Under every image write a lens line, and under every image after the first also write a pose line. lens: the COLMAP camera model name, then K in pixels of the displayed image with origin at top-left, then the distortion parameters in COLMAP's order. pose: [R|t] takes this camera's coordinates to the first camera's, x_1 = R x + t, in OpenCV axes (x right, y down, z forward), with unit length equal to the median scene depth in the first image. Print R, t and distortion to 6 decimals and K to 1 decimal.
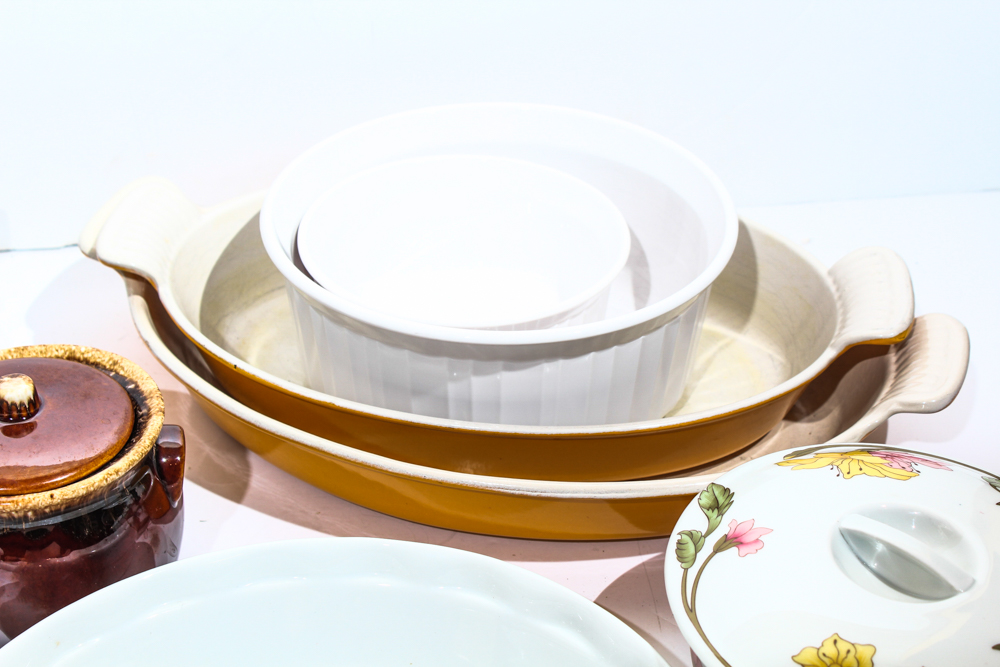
lens RADIAL K [[1798.7, 0, 502.4], [0, 1798.7, 333.5], [0, 0, 1]] dist [-0.005750, 0.000000]
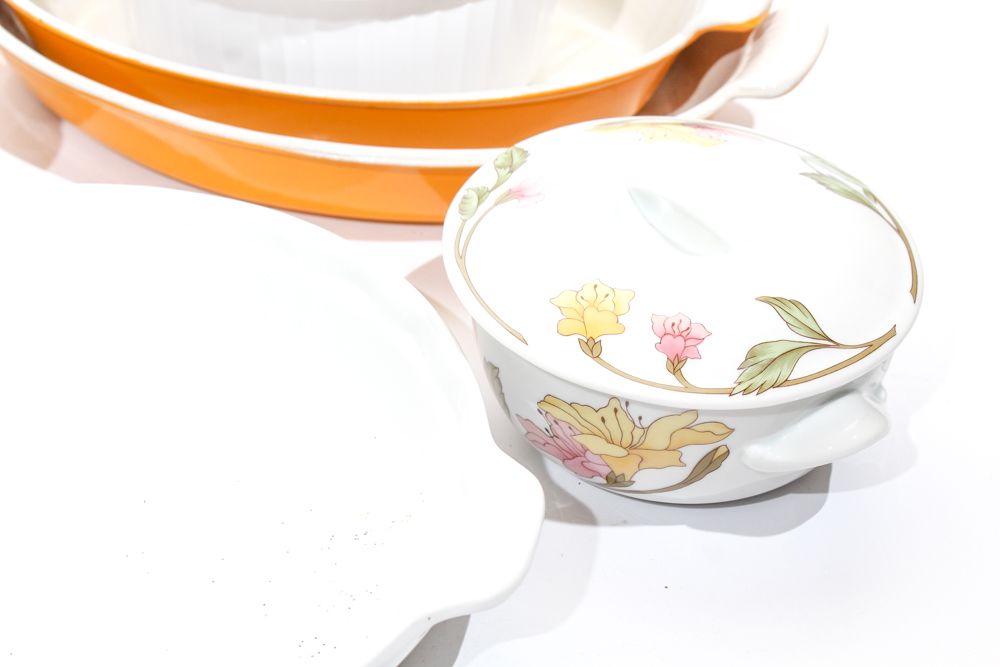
lens RADIAL K [[2094.8, 0, 504.6], [0, 2094.8, 331.6], [0, 0, 1]] dist [0.005157, 0.000000]
pose [[0.998714, 0.048874, -0.013507, 0.124886], [-0.047703, 0.995929, 0.076488, 0.091275], [0.017190, -0.075745, 0.996979, -0.108069]]
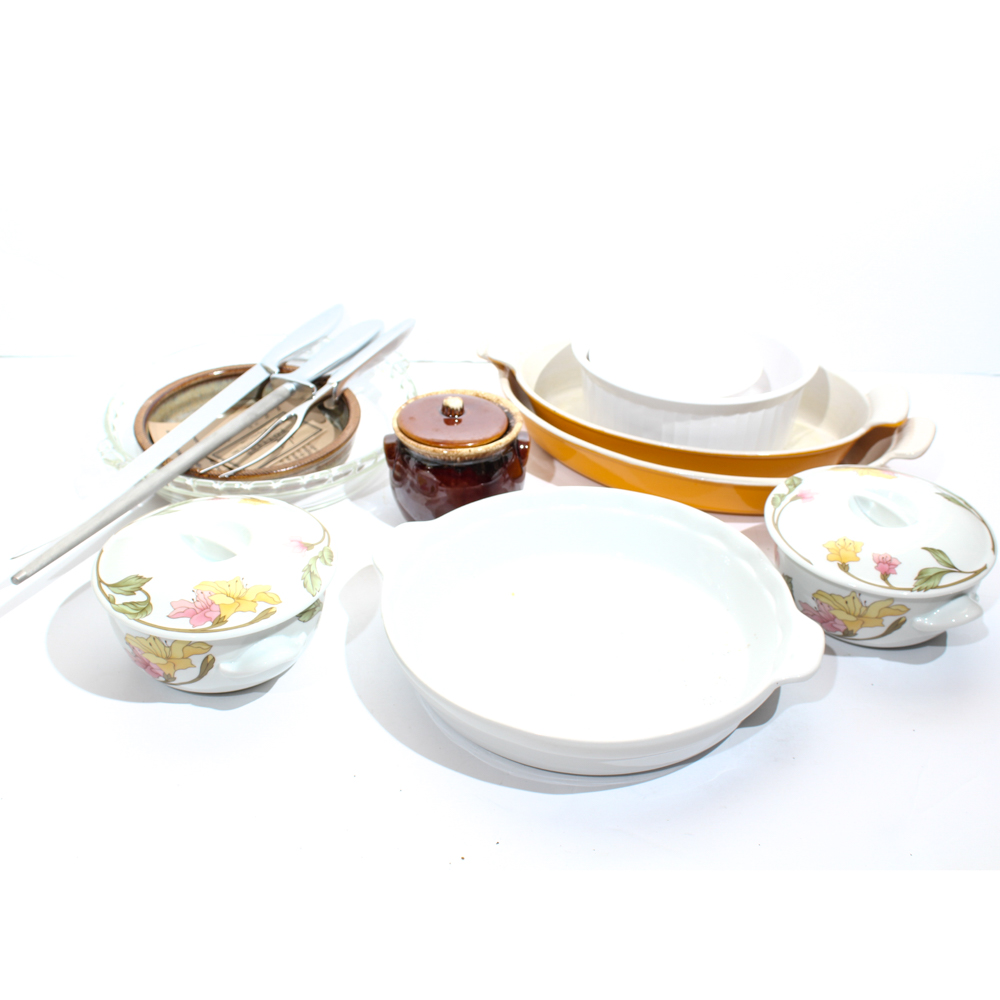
lens RADIAL K [[1197.4, 0, 496.6], [0, 1197.4, 504.9], [0, 0, 1]] dist [-0.101450, 0.000000]
pose [[0.985330, 0.086786, -0.146948, -0.009605], [-0.088185, 0.996100, -0.003022, 0.140289], [0.146113, 0.015937, 0.989140, -0.333202]]
